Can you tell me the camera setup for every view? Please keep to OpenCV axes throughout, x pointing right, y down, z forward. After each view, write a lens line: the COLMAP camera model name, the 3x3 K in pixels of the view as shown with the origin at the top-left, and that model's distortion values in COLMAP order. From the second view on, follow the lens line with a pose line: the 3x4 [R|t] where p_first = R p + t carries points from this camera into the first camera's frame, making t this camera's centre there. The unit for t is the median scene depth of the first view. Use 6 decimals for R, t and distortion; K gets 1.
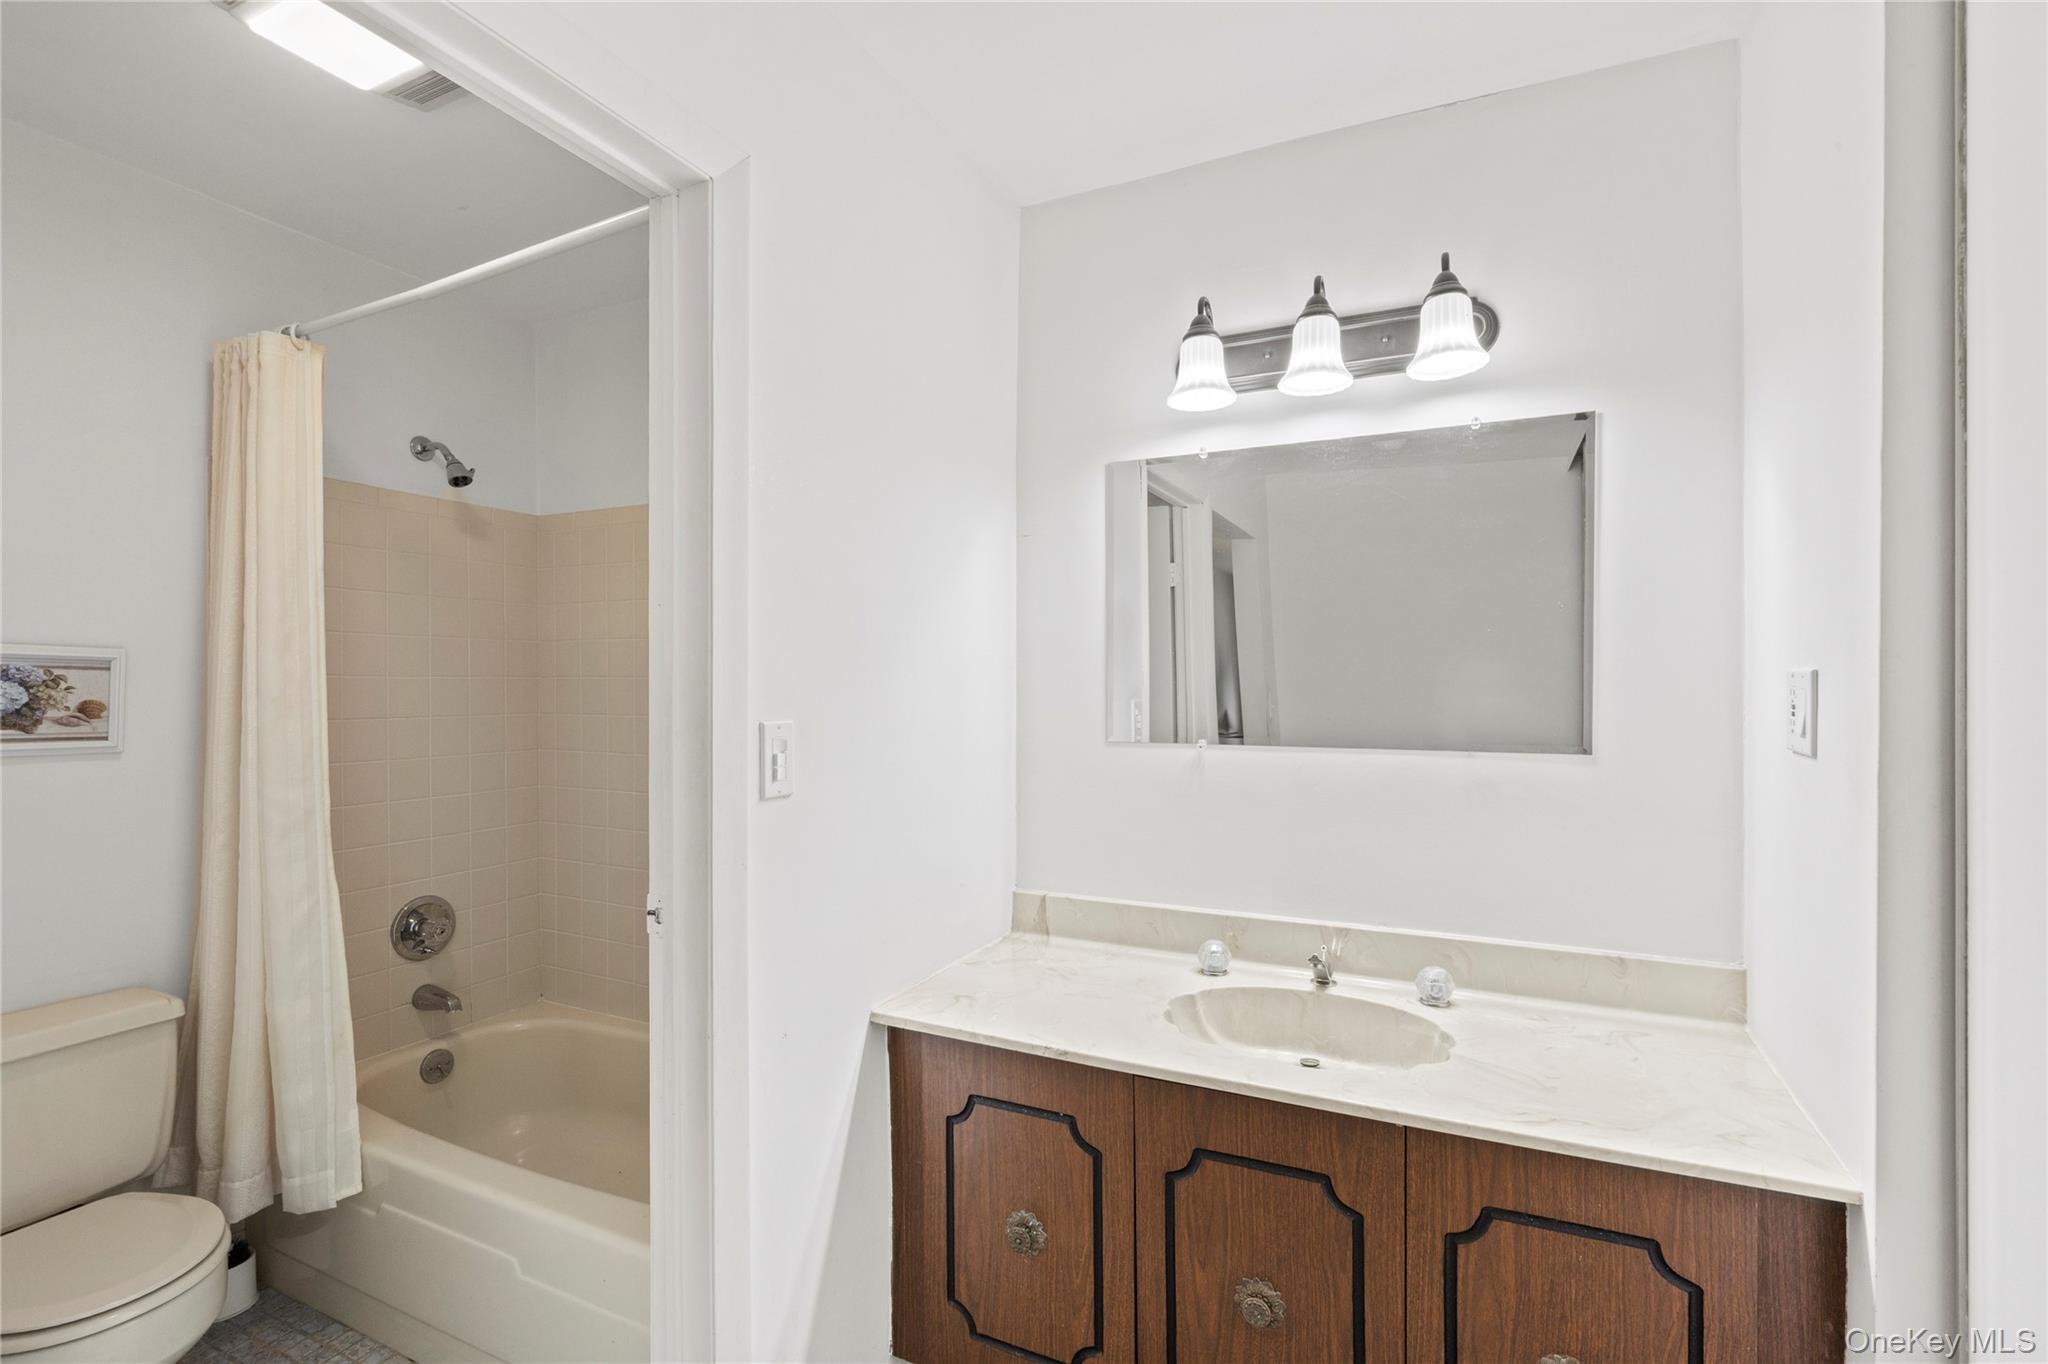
lens RADIAL K [[950.6, 0, 1021.6], [0, 950.6, 672.5], [0, 0, 1]] dist [-0.000612, -0.000389]
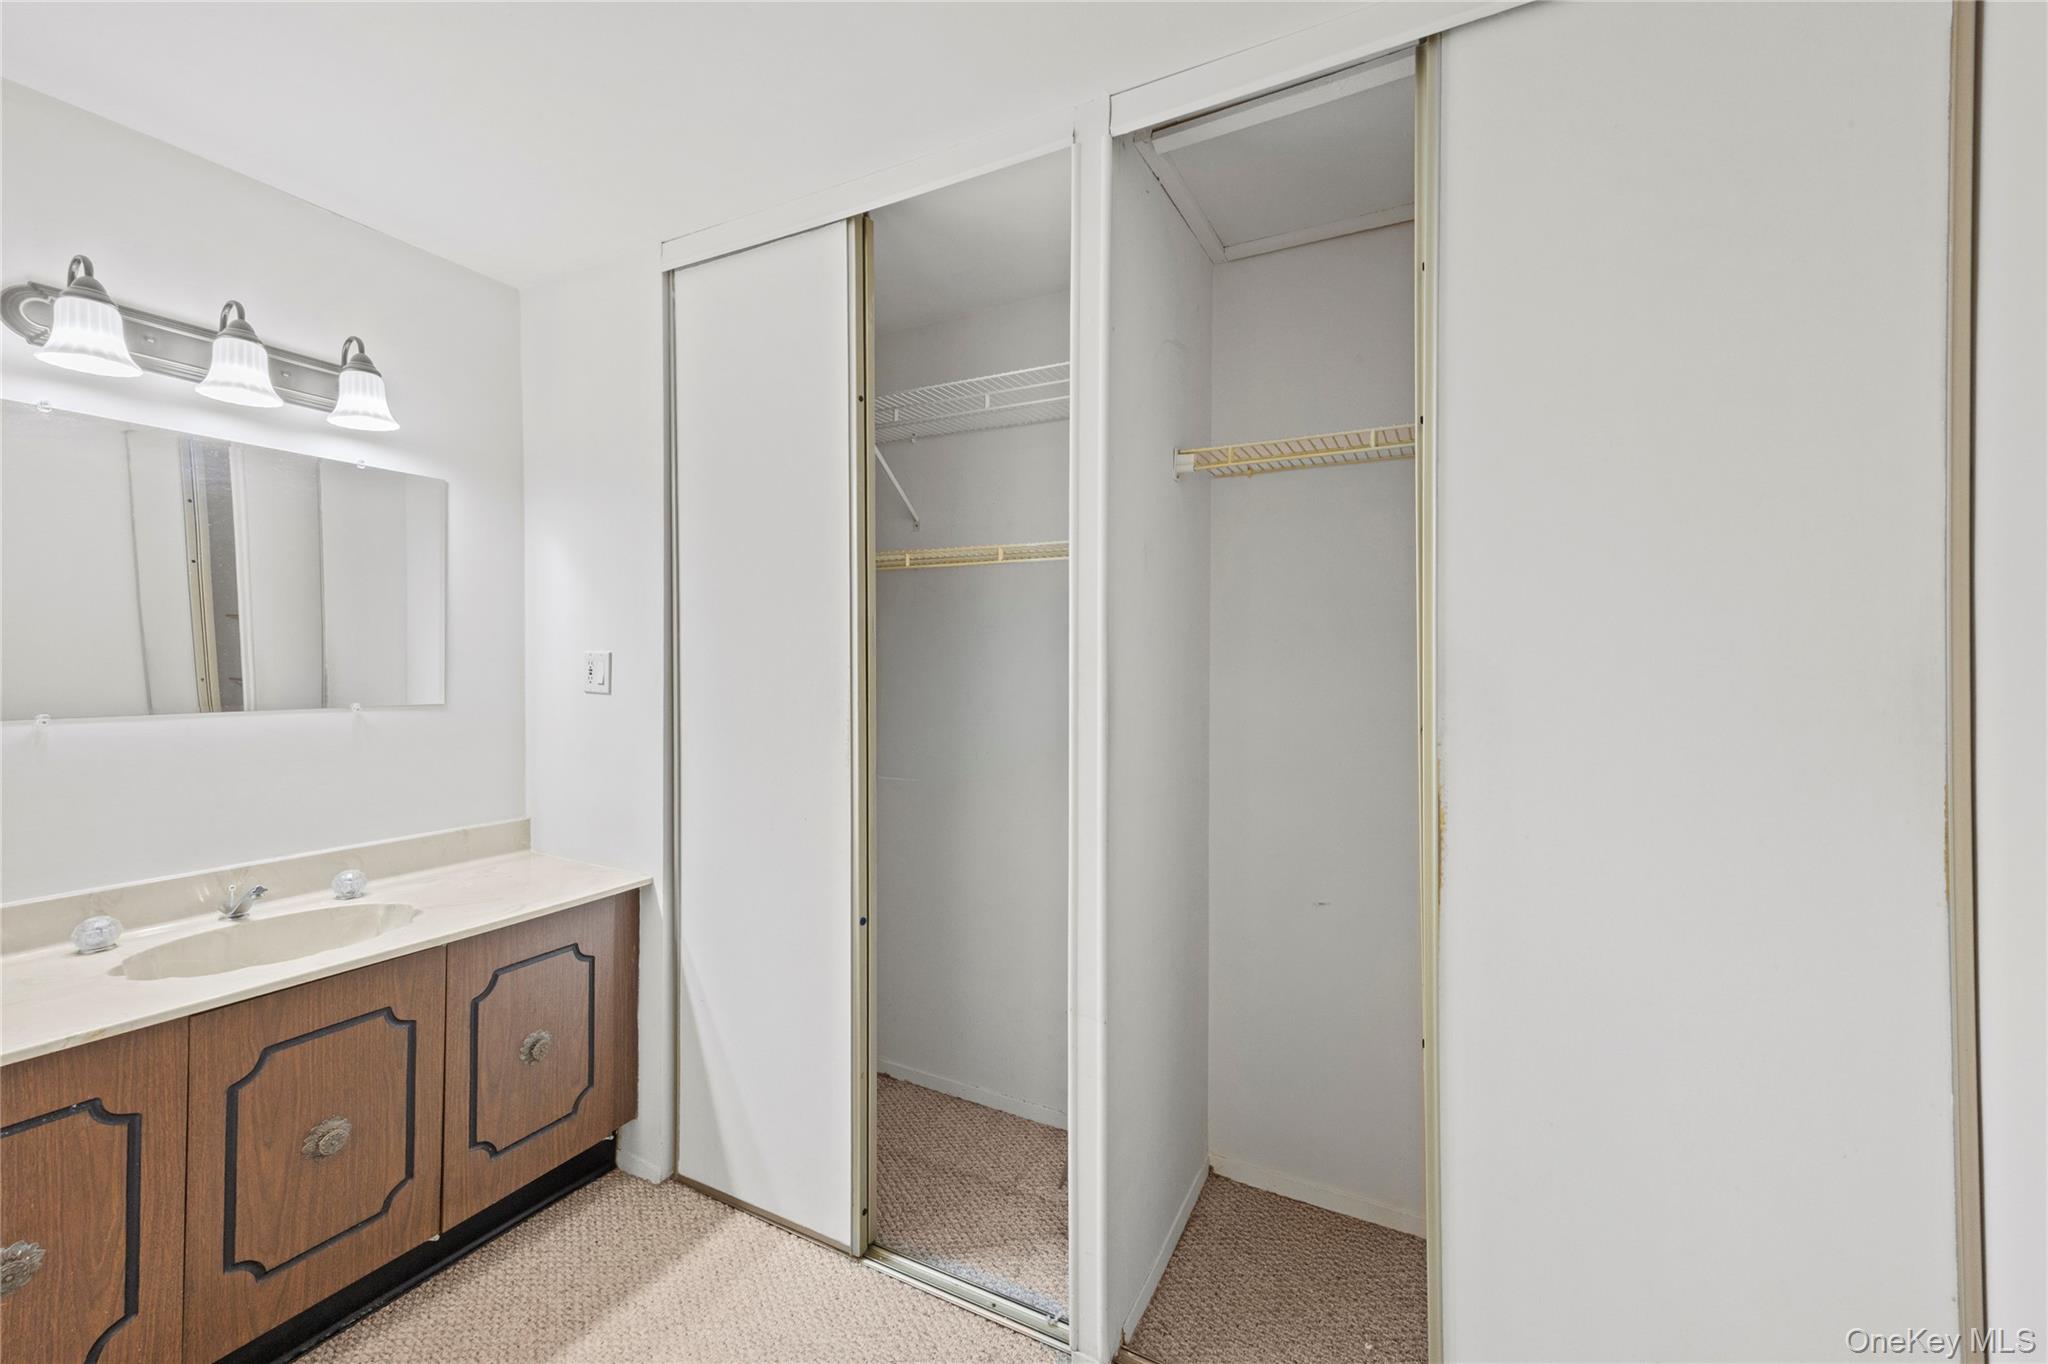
lens RADIAL K [[816.0, 0, 1022.3], [0, 816.0, 661.6], [0, 0, 1]] dist [-0.000597, -0.000137]
pose [[0.011515, 0.008953, 0.999894, -0.791768], [-0.013743, 0.999867, -0.008795, 0.017423], [-0.999839, -0.013640, 0.011636, 0.056027]]
